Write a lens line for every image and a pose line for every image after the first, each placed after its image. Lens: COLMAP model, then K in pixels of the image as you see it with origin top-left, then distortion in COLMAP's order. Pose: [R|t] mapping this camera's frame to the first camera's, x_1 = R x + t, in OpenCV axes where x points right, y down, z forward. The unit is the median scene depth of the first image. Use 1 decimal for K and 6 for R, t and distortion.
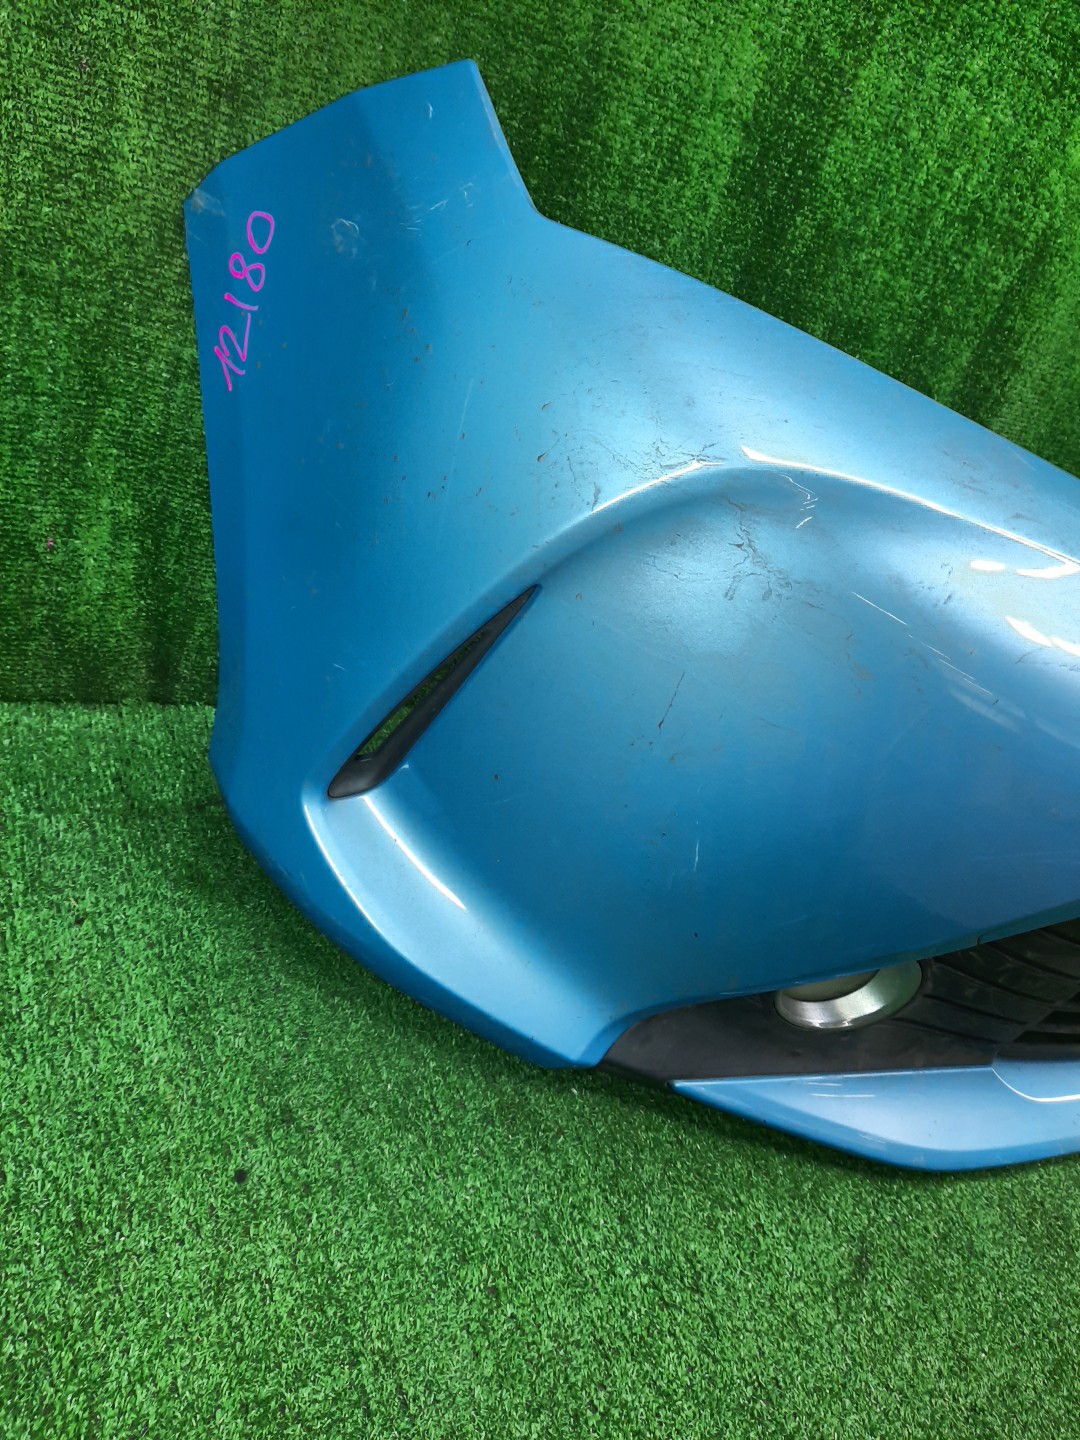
lens RADIAL K [[1073.7, 0, 545.3], [0, 1073.7, 717.2], [0, 0, 1]] dist [0.032615, 0.002223]
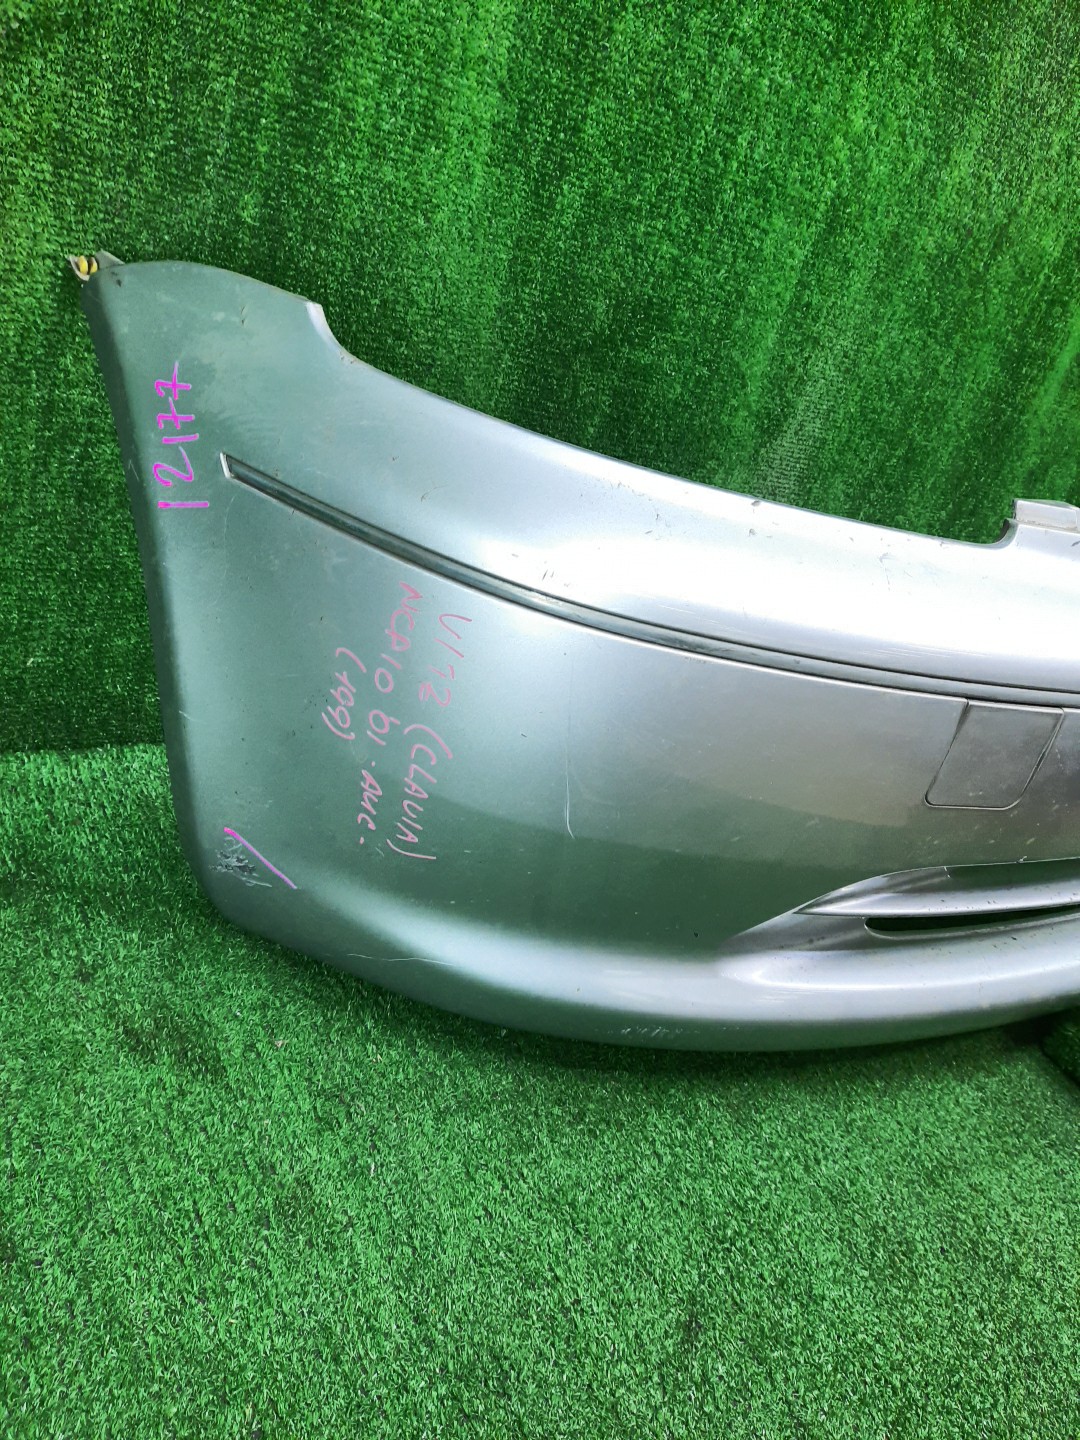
lens RADIAL K [[1073.7, 0, 539.8], [0, 1073.7, 727.7], [0, 0, 1]] dist [0.032615, 0.002223]
pose [[0.992563, -0.071359, 0.098626, 0.110159], [0.070803, 0.997449, 0.009132, -0.015724], [-0.099026, -0.002081, 0.995083, 0.108448]]
